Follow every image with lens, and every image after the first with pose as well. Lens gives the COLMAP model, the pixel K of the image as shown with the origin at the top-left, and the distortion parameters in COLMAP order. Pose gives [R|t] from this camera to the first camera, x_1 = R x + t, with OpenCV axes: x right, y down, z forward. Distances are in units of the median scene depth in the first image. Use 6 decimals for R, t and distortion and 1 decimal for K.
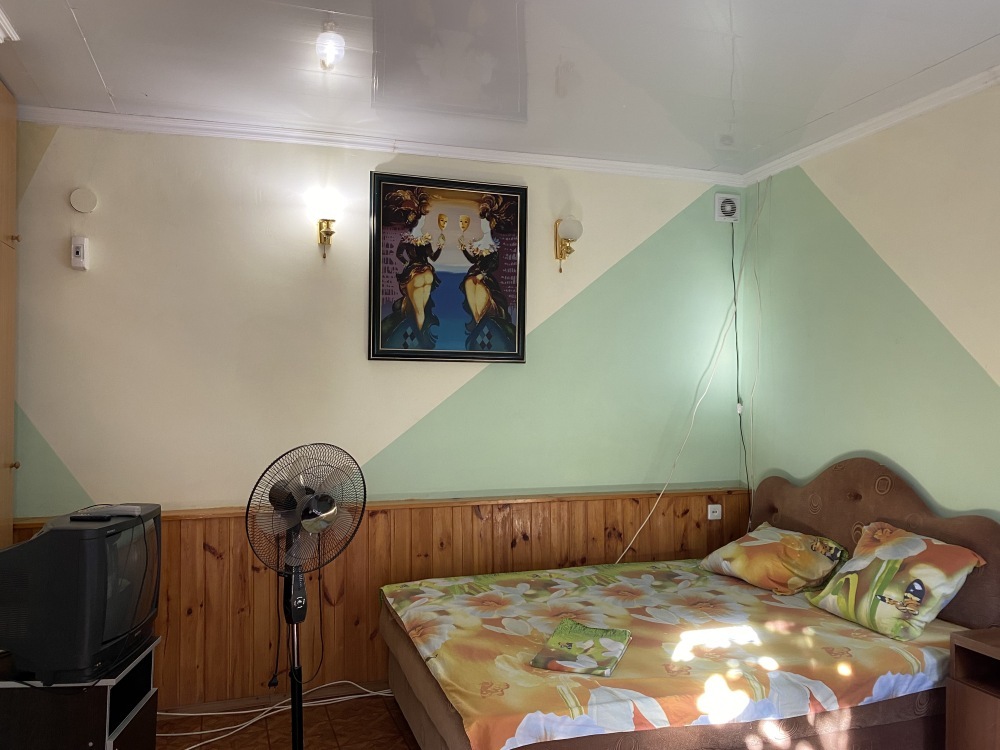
lens RADIAL K [[774.6, 0, 496.1], [0, 774.6, 375.7], [0, 0, 1]] dist [0.042351, -0.054923]
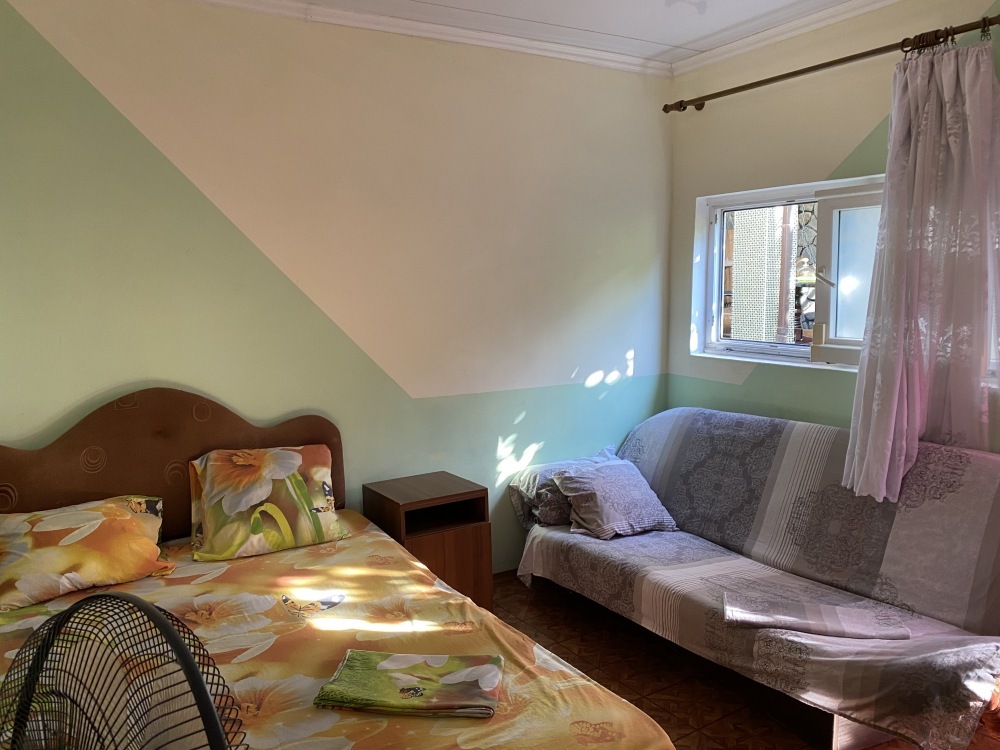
lens RADIAL K [[774.6, 0, 494.8], [0, 774.6, 376.0], [0, 0, 1]] dist [0.042351, -0.054923]
pose [[-0.201421, -0.130530, 0.970769, -0.502459], [0.002829, 0.990999, 0.133838, -0.023814], [-0.979501, 0.029704, -0.199238, 0.943325]]
